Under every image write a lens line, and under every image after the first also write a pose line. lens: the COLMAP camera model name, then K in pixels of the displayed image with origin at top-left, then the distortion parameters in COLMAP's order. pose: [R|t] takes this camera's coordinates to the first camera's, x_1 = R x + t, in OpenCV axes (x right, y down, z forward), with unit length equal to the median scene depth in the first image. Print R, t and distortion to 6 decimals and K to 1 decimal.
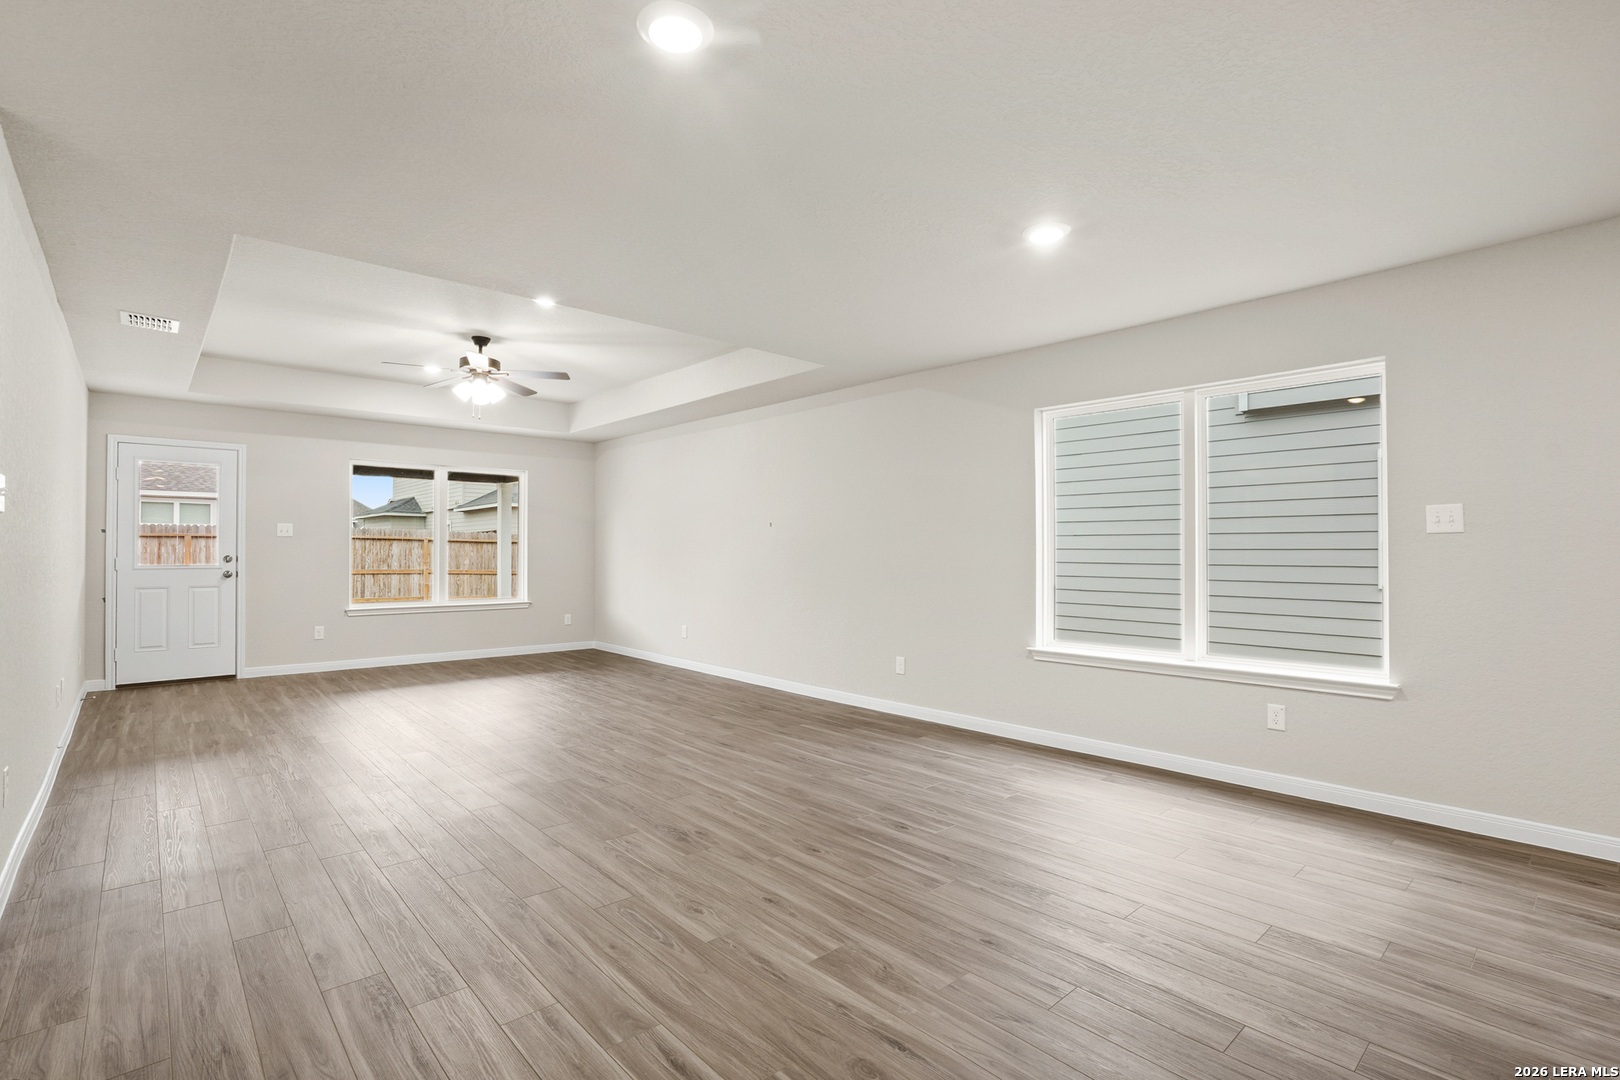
lens RADIAL K [[752.9, 0, 806.0], [0, 752.9, 554.6], [0, 0, 1]] dist [-0.030023, 0.000268]
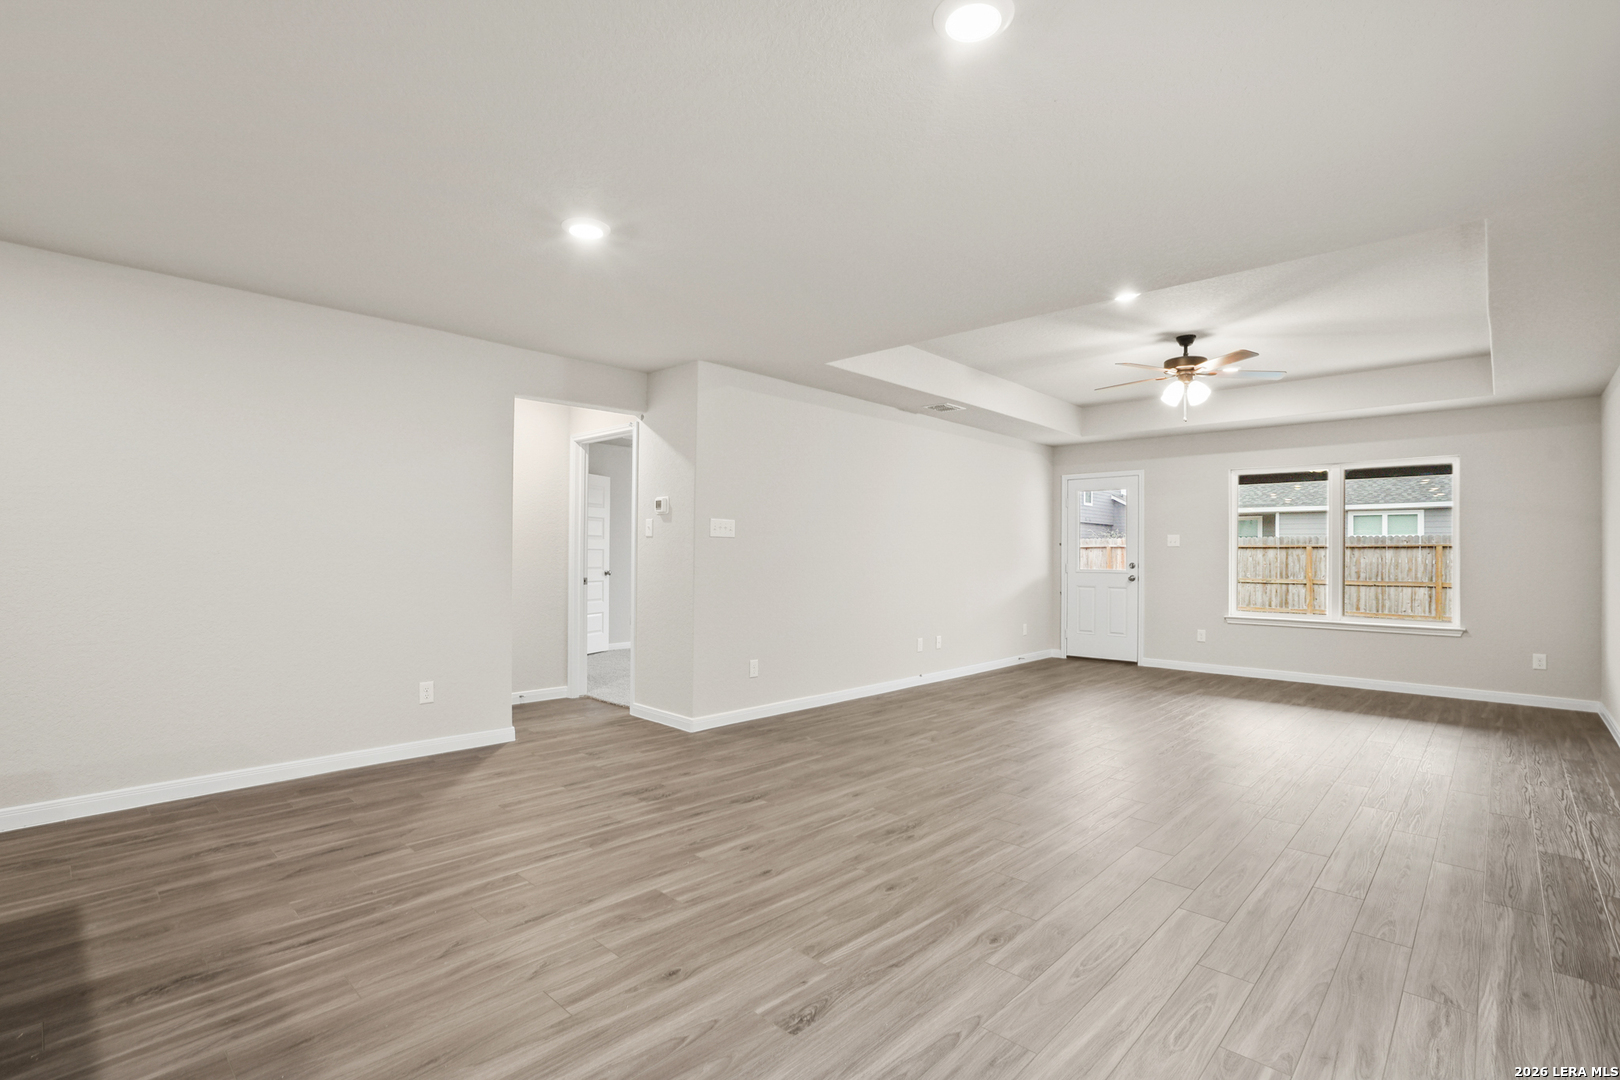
lens RADIAL K [[752.9, 0, 806.0], [0, 752.9, 554.6], [0, 0, 1]] dist [-0.030023, 0.000268]
pose [[0.085412, -0.001992, -0.996344, 0.397808], [-0.013083, 0.999910, -0.003121, -0.001301], [0.996260, 0.013302, 0.085378, 0.360379]]
